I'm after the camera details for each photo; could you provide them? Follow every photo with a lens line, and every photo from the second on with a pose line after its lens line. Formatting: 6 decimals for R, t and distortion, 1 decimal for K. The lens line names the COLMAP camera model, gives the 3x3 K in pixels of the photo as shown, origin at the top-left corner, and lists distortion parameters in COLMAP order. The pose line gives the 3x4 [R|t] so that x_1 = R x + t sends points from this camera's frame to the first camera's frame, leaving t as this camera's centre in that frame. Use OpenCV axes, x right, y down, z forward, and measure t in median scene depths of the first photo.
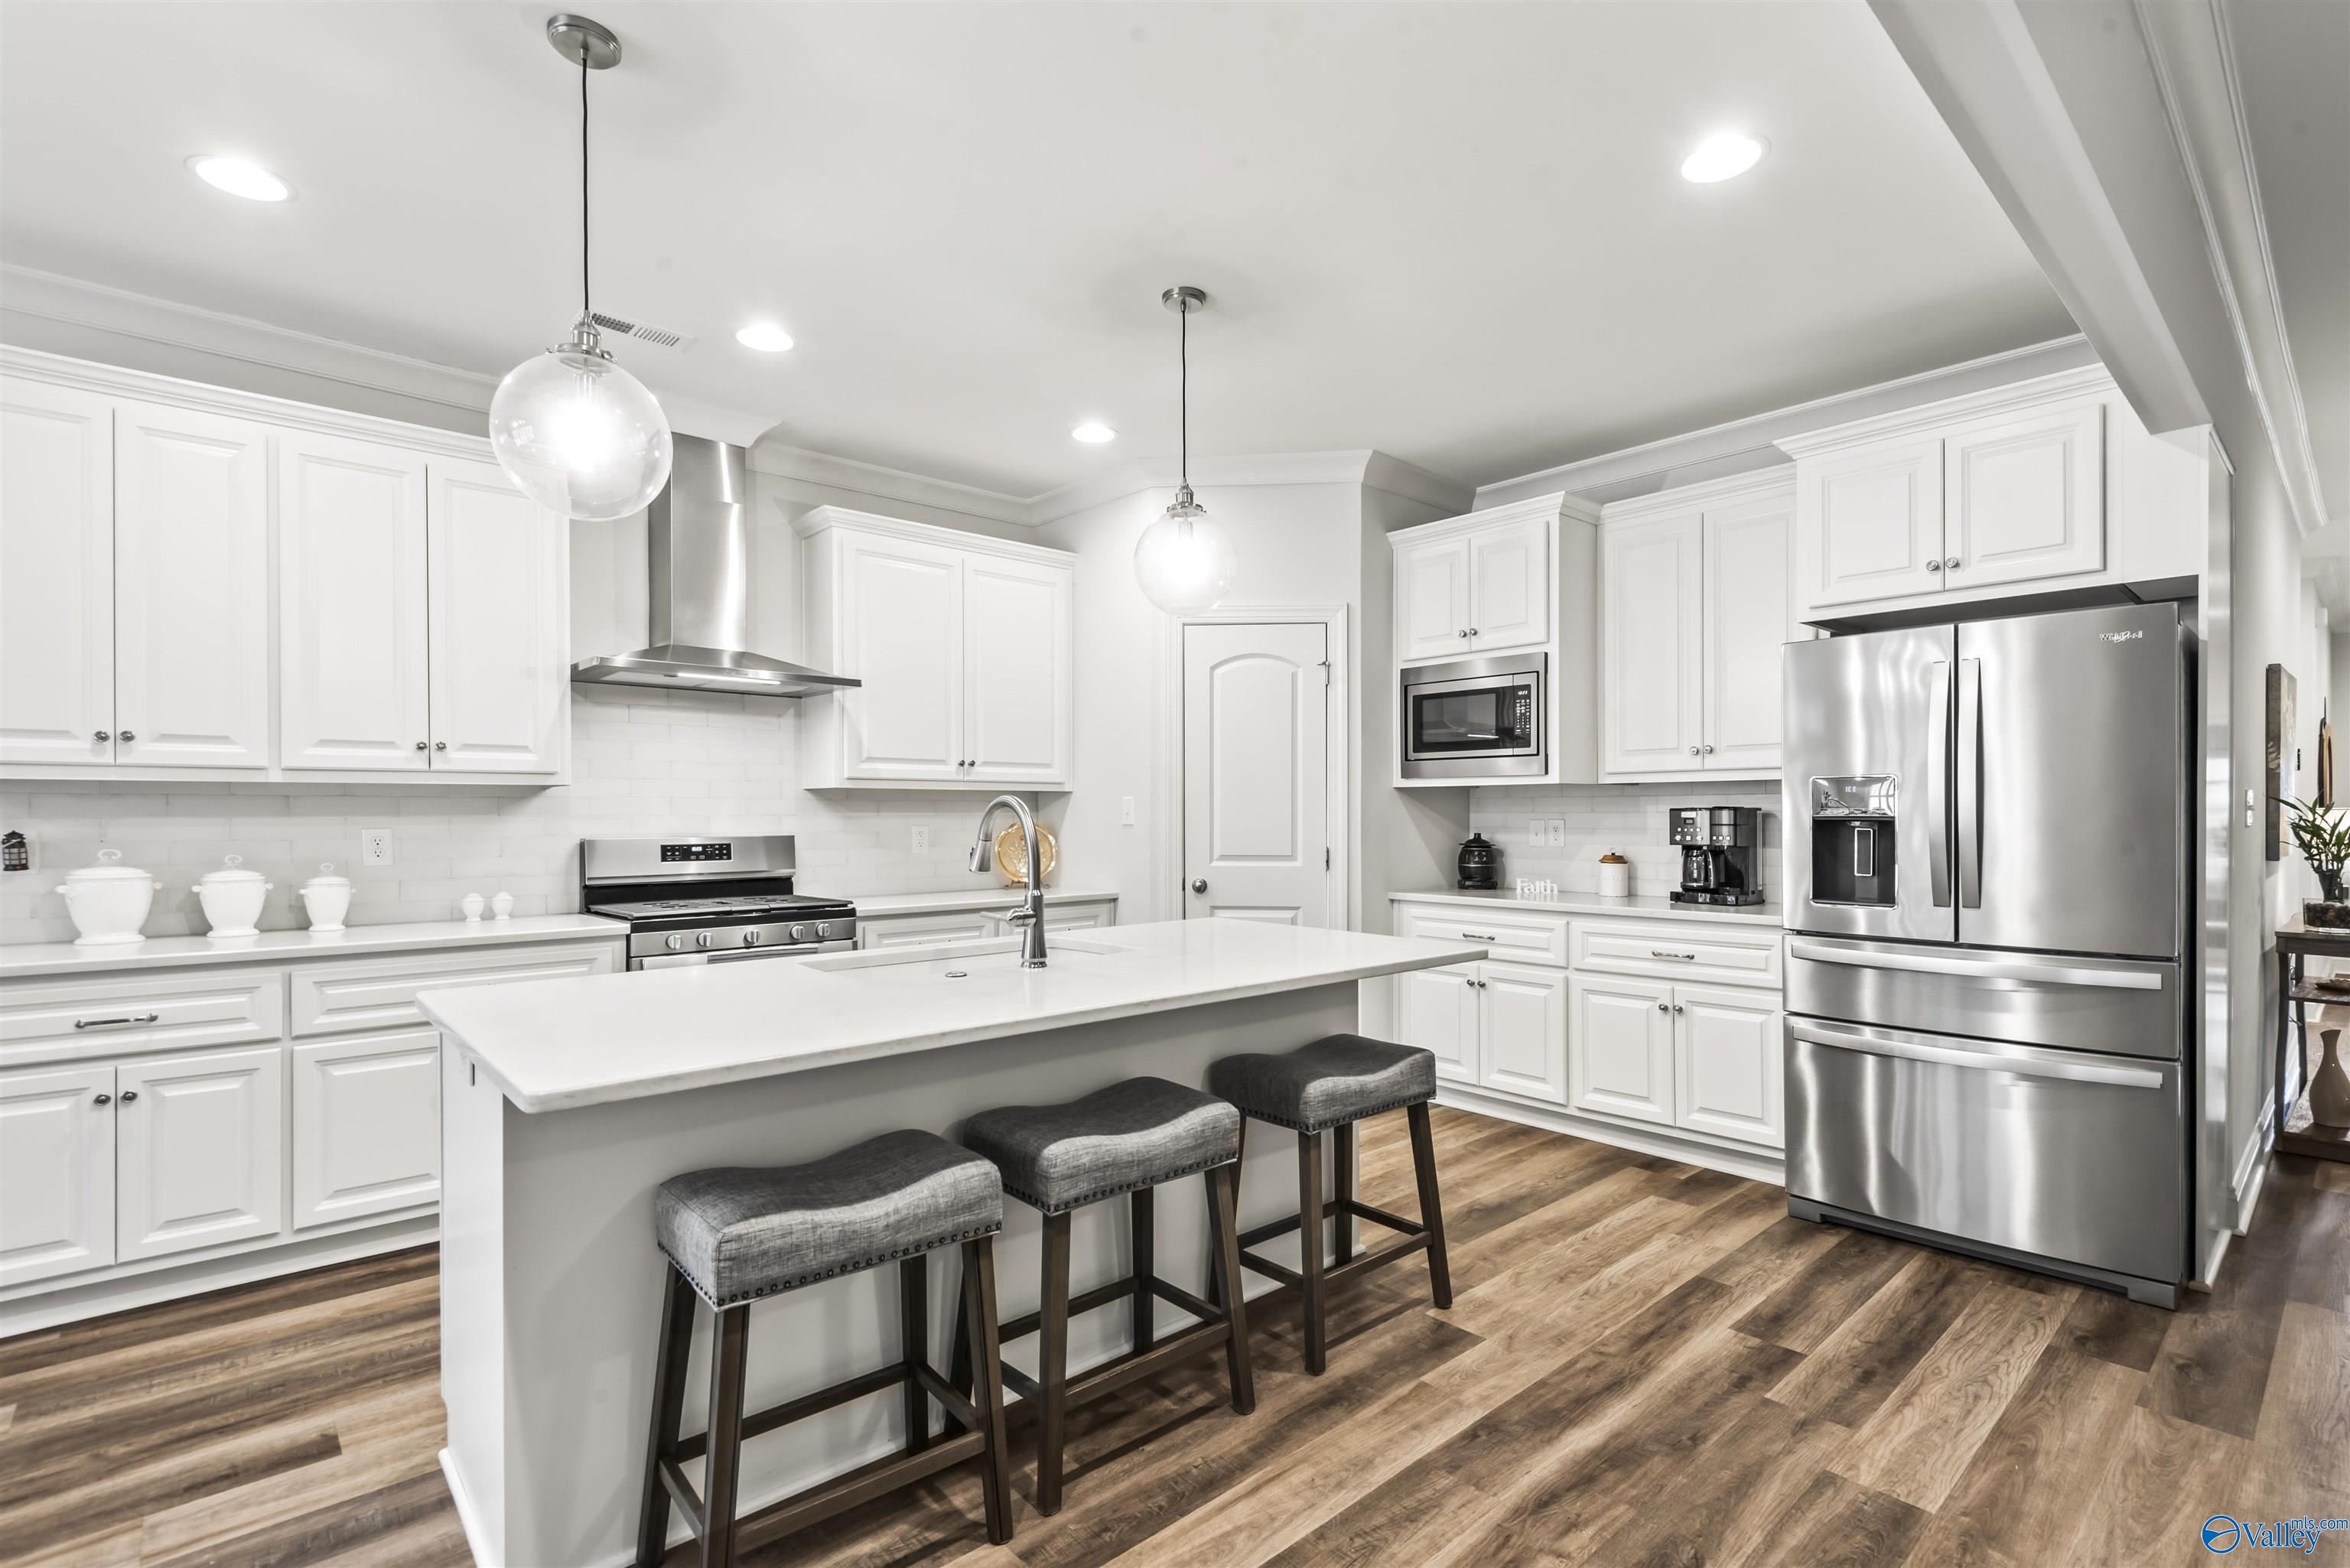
lens RADIAL K [[1079.6, 0, 1220.0], [0, 1079.6, 819.6], [0, 0, 1]] dist [0.023739, -0.011804]
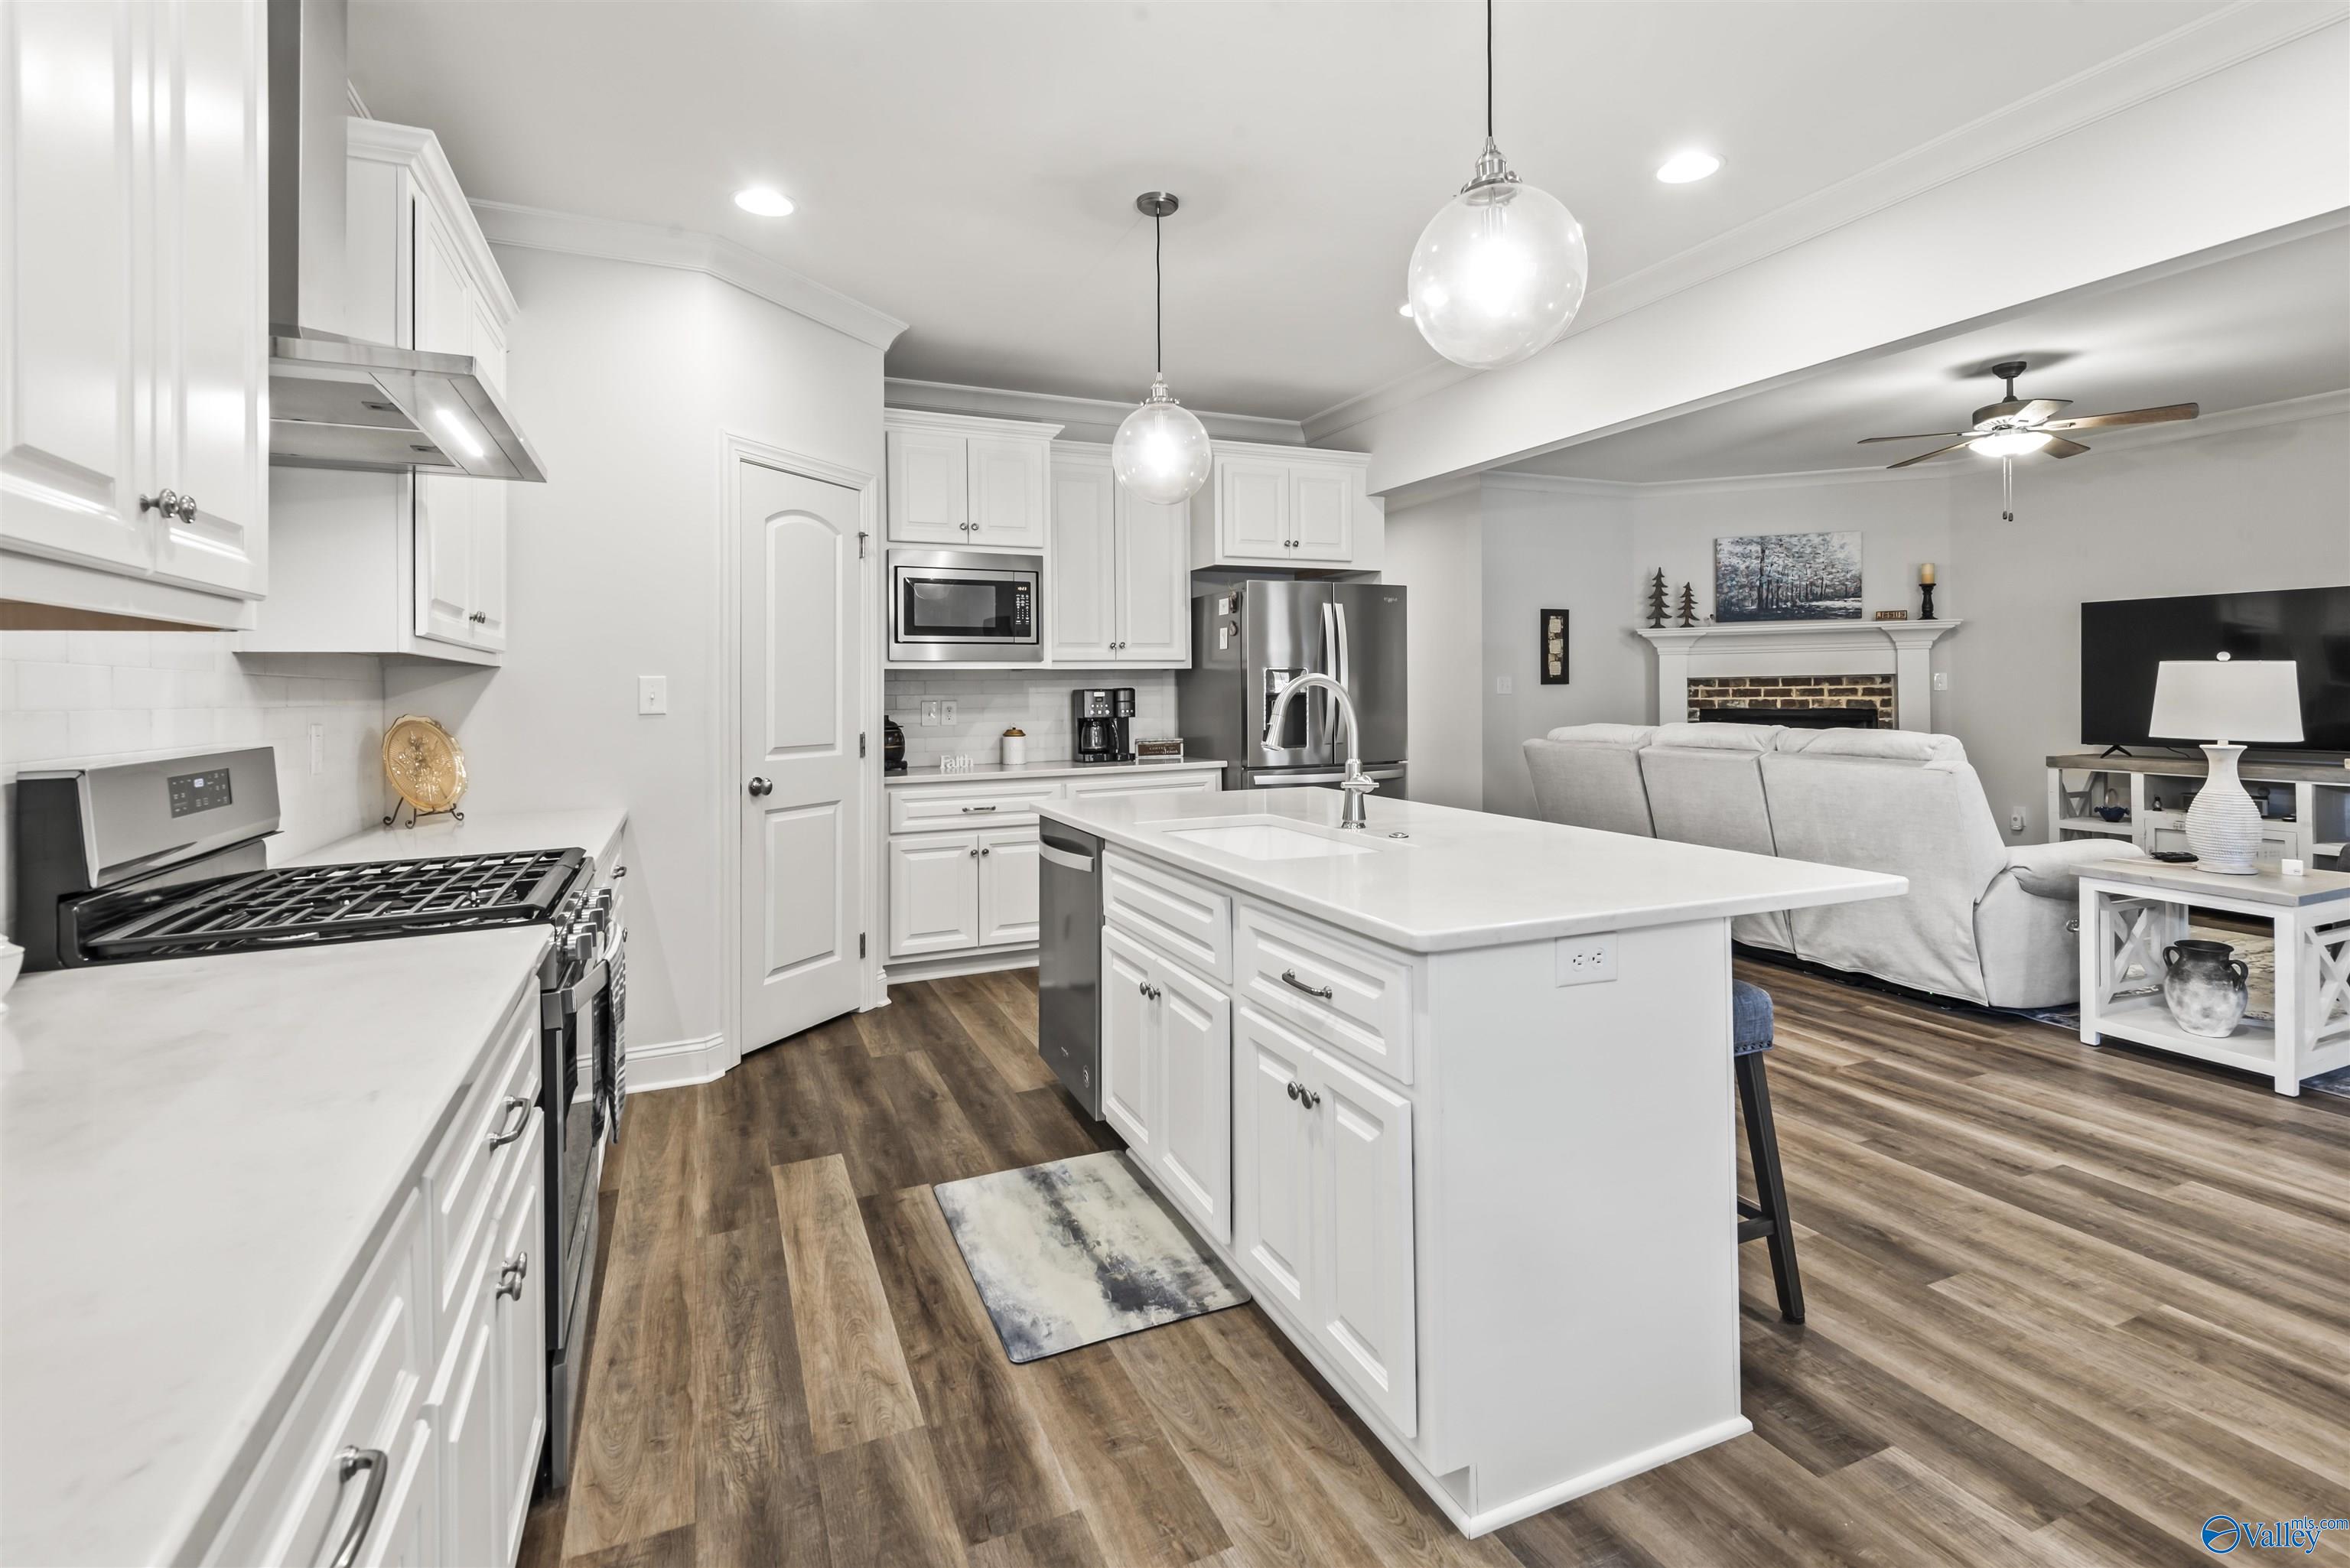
lens RADIAL K [[1079.6, 0, 1205.6], [0, 1079.6, 695.1], [0, 0, 1]] dist [0.023739, -0.011804]
pose [[0.317514, -0.005400, 0.948238, -0.746534], [0.018157, 0.999835, -0.000386, -0.000905], [-0.948080, 0.017339, 0.317560, 0.459713]]
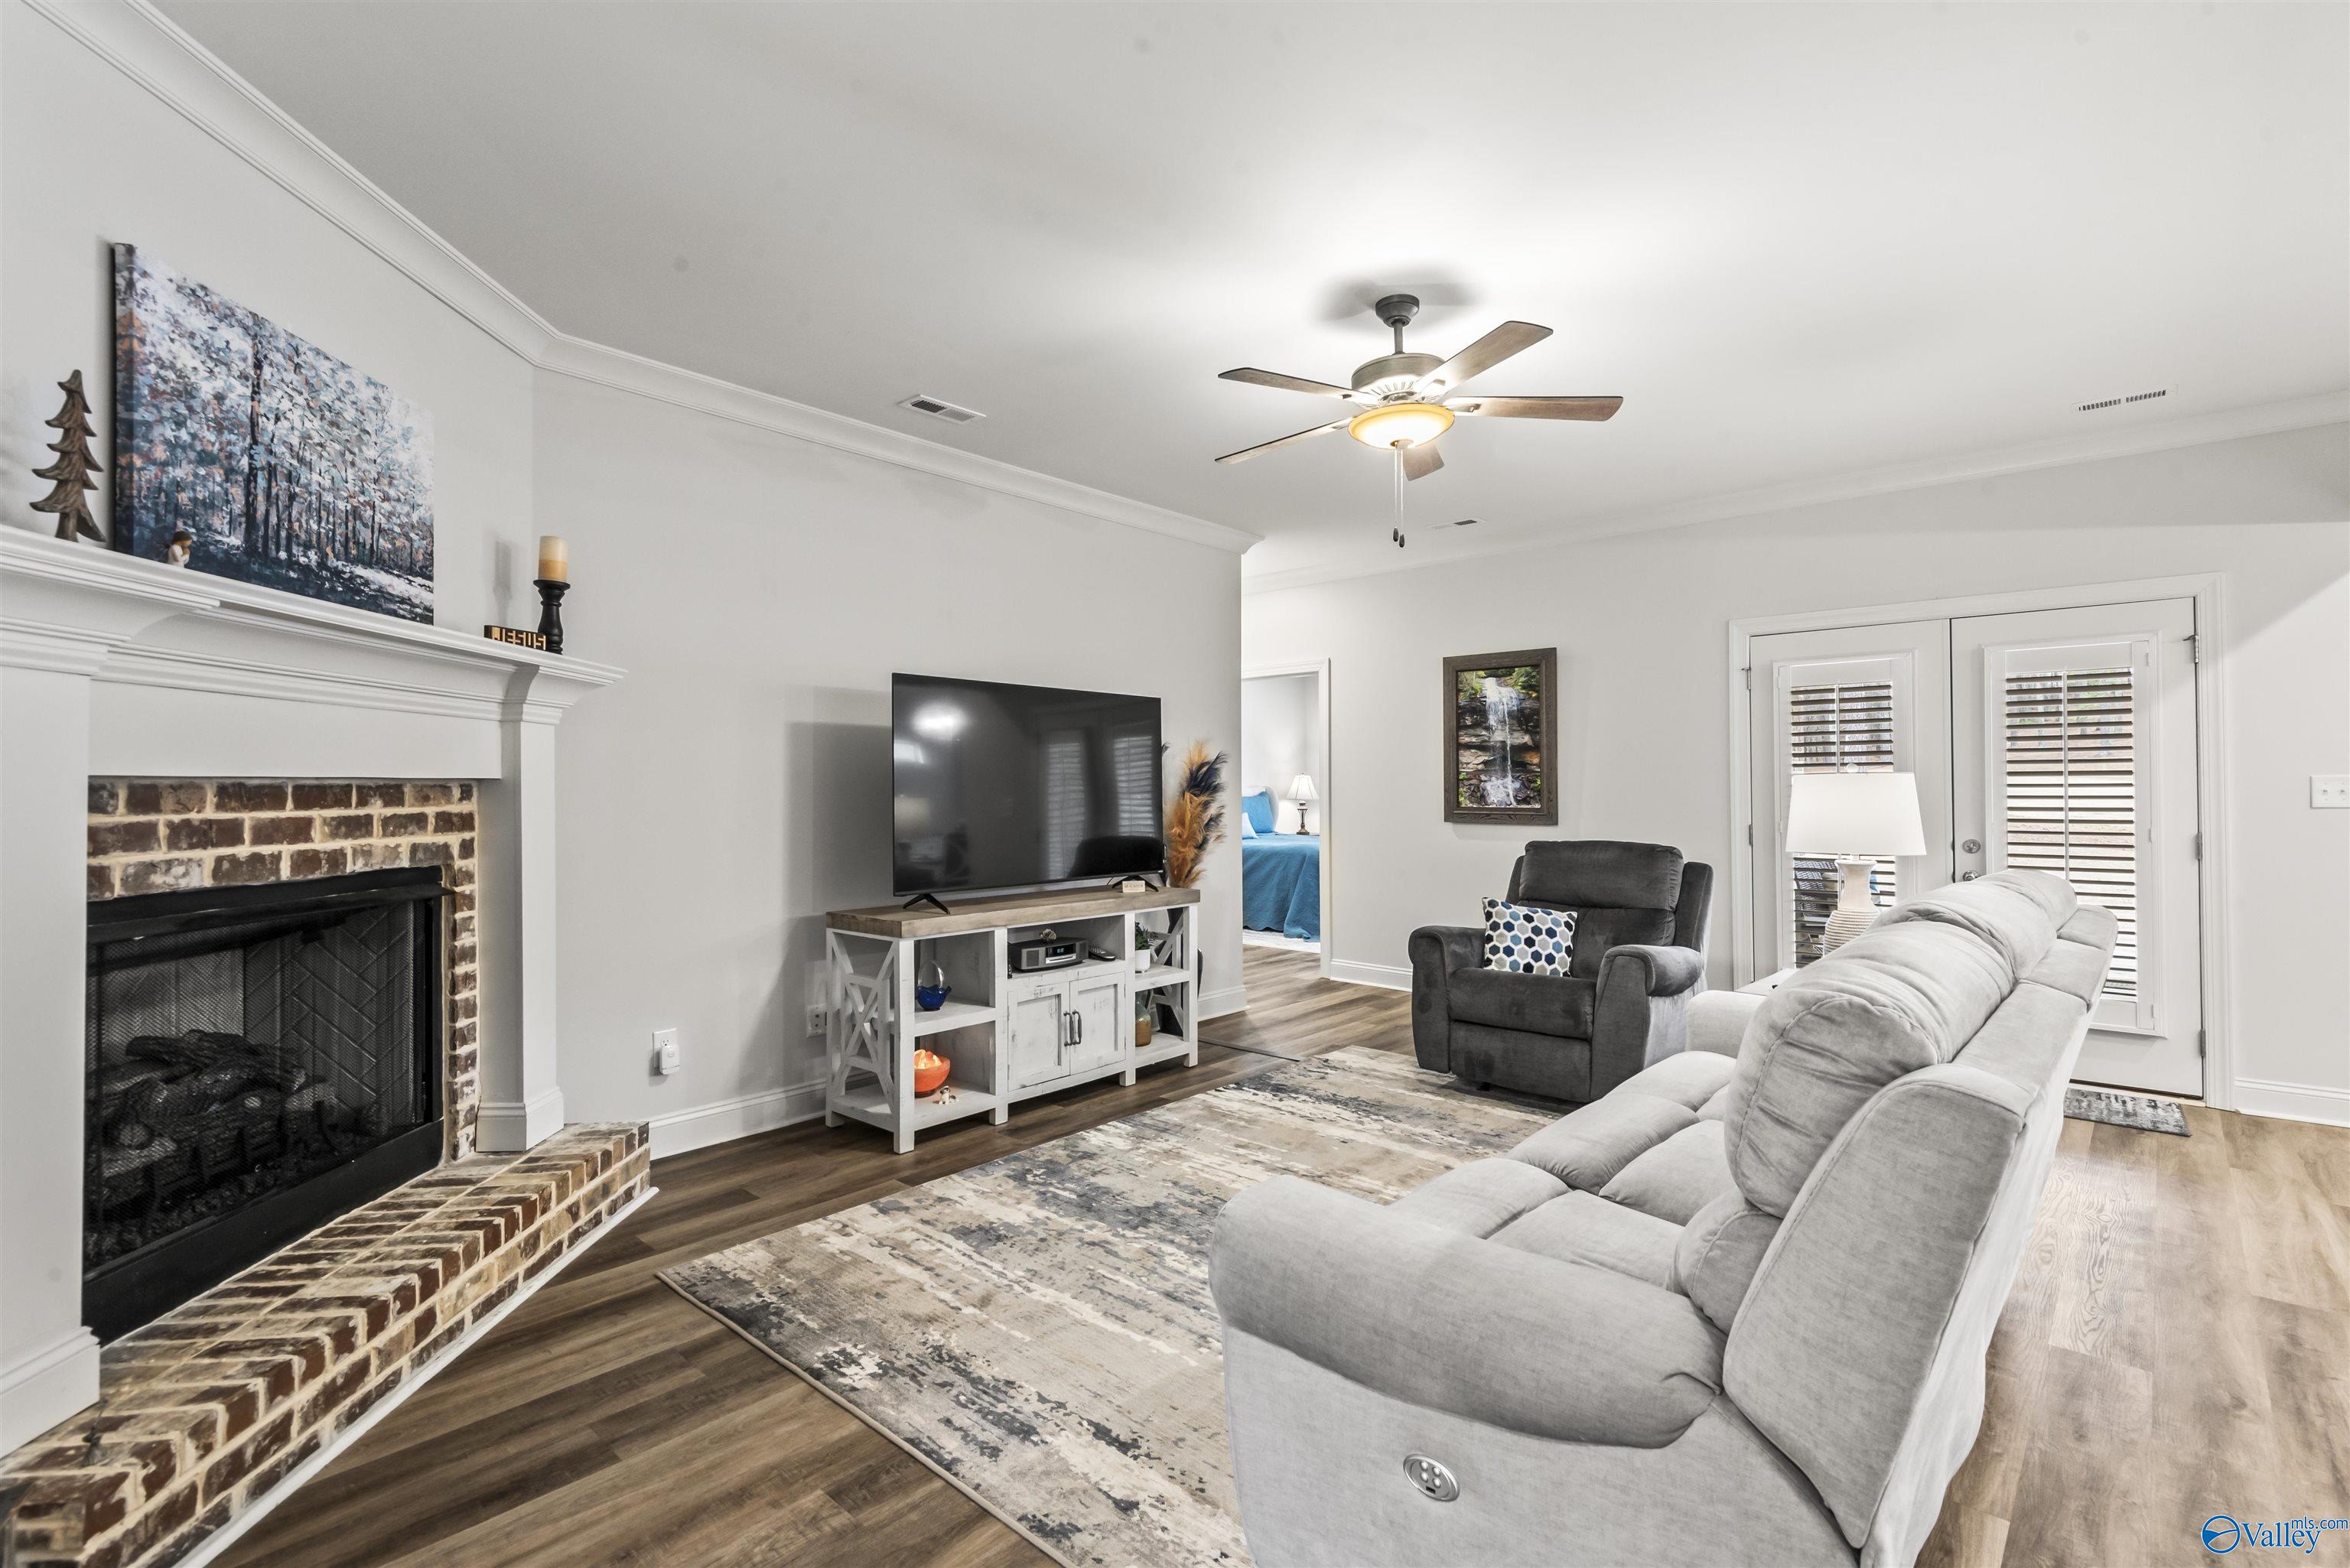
lens RADIAL K [[1079.6, 0, 1208.5], [0, 1079.6, 780.0], [0, 0, 1]] dist [0.023739, -0.011804]
pose [[-0.995159, 0.008788, -0.097883, 0.910954], [0.008673, 0.999961, 0.001596, -0.011430], [0.097893, 0.000739, -0.995197, 0.756669]]
